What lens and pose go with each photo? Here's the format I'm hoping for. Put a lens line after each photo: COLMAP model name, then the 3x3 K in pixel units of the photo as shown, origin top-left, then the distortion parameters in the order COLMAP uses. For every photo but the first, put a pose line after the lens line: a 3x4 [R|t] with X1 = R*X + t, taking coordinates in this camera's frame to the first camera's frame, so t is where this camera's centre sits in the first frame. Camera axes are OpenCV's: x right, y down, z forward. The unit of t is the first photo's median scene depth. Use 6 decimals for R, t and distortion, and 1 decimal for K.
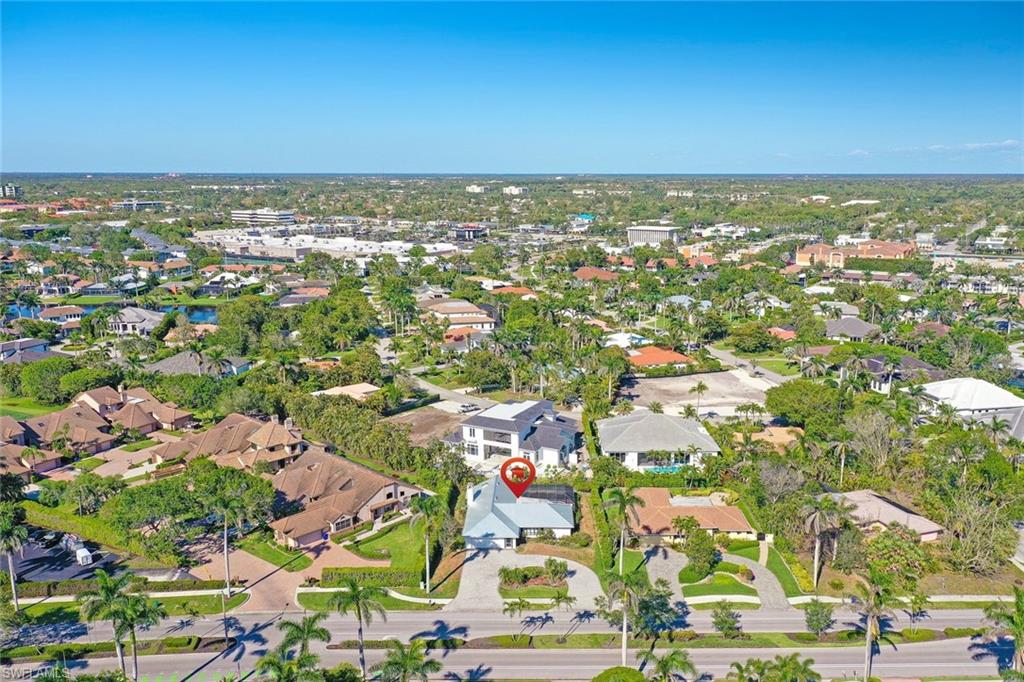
lens RADIAL K [[820.2, 0, 528.8], [0, 820.2, 341.3], [0, 0, 1]] dist [-0.000630, -0.004425]
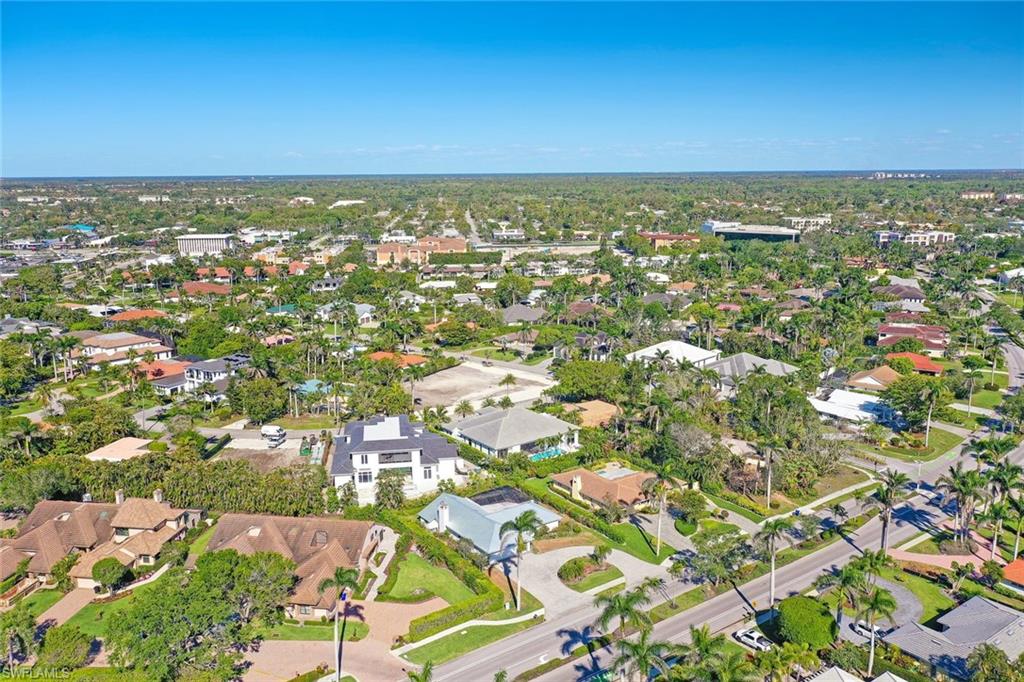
lens RADIAL K [[810.9, 0, 507.6], [0, 810.9, 336.3], [0, 0, 1]] dist [-0.008584, -0.003587]
pose [[0.815518, -0.120790, 0.565985, -0.477121], [0.124141, 0.991723, 0.032776, -0.043524], [-0.565260, 0.043532, 0.823764, 0.130130]]
